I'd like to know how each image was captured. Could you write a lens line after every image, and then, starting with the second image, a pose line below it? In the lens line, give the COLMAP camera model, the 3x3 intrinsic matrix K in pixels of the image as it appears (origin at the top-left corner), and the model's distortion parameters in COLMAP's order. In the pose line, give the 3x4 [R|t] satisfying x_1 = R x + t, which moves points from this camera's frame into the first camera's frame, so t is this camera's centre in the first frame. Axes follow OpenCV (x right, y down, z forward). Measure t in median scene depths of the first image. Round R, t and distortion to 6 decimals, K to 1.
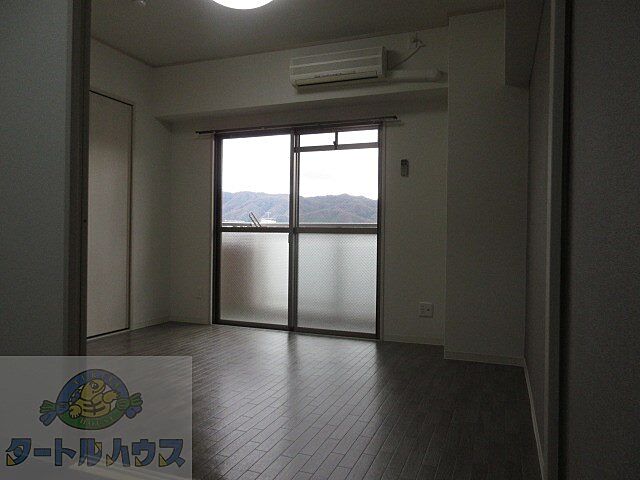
lens RADIAL K [[467.1, 0, 320.0], [0, 467.1, 240.0], [0, 0, 1]] dist [0.003186, 0.004128]
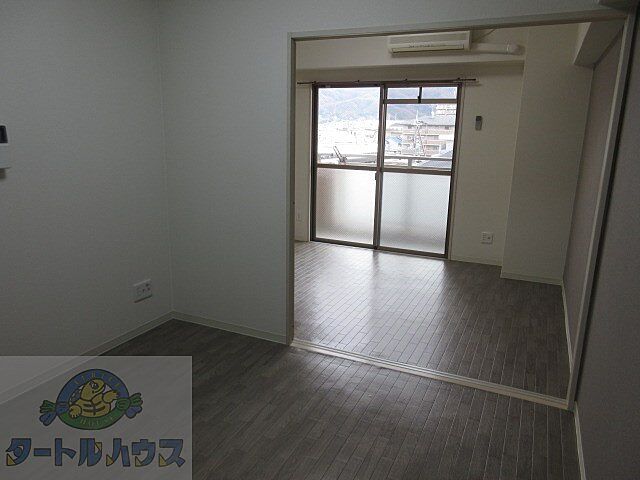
lens RADIAL K [[467.1, 0, 320.0], [0, 467.1, 240.0], [0, 0, 1]] dist [0.003186, 0.004128]
pose [[0.997726, 0.018432, -0.064836, -0.139137], [-0.003133, 0.973528, 0.228544, -0.129090], [0.067333, -0.227821, 0.971372, -0.261694]]
